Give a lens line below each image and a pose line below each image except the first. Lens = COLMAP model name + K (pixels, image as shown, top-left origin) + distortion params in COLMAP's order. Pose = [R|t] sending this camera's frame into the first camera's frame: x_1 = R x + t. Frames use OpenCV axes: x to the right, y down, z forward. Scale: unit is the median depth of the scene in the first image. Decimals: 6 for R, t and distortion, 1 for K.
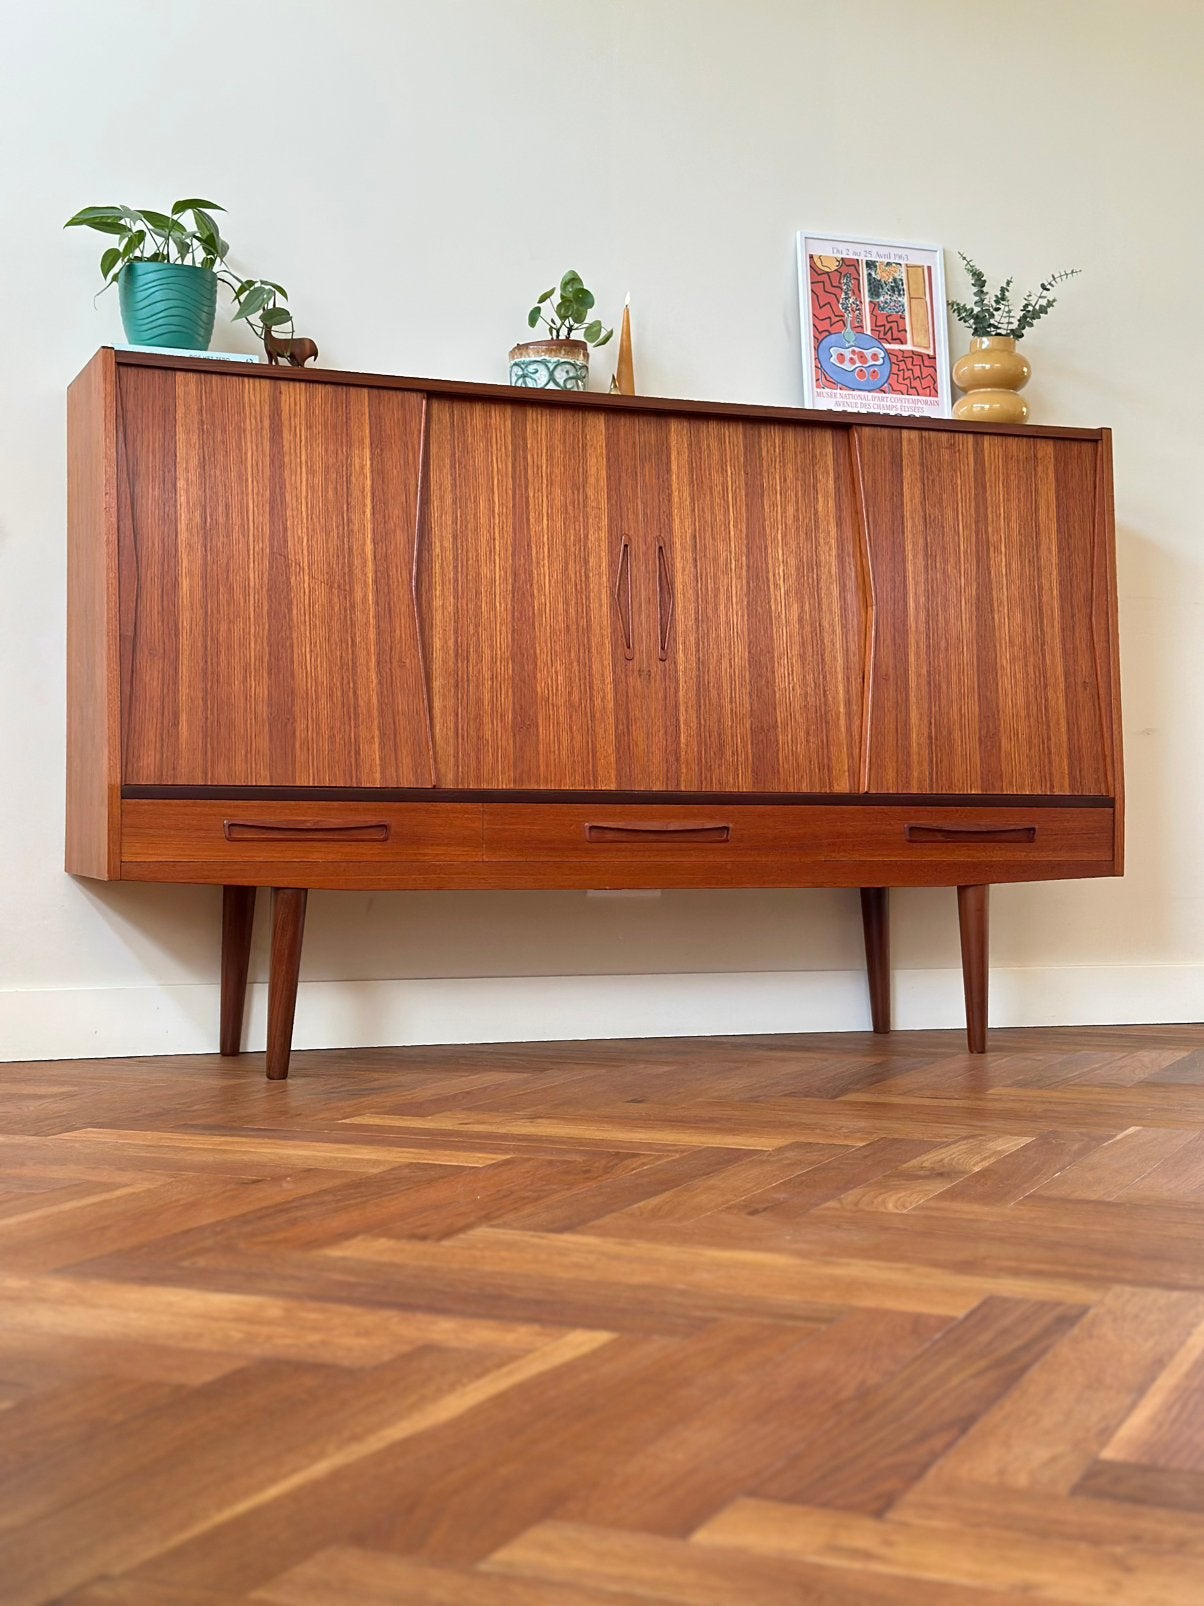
lens RADIAL K [[2235.3, 0, 602.0], [0, 2235.3, 803.0], [0, 0, 1]] dist [0.120890, -0.030561]
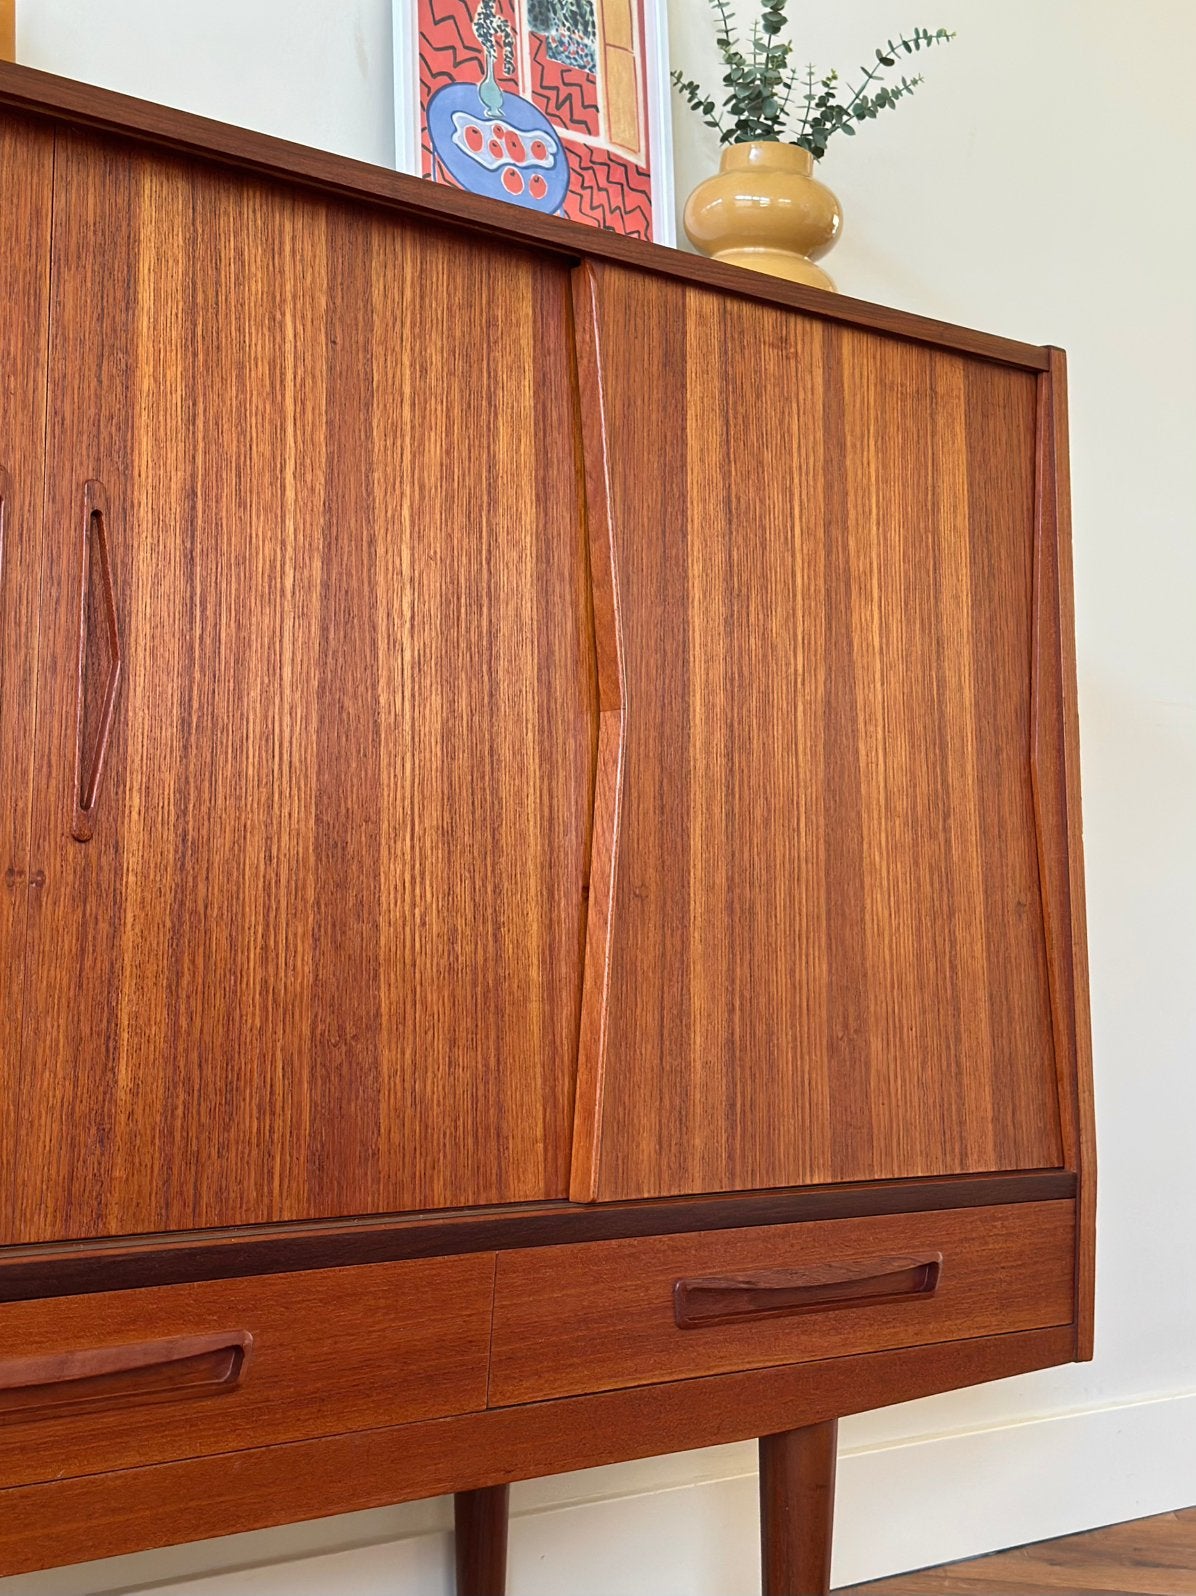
lens RADIAL K [[2254.0, 0, 600.2], [0, 2254.0, 624.9], [0, 0, 1]] dist [0.126165, -0.028252]
pose [[0.942604, 0.074953, 0.325391, -0.013116], [-0.050972, 0.995359, -0.081620, -0.069712], [-0.329999, 0.060349, 0.942050, 0.620648]]
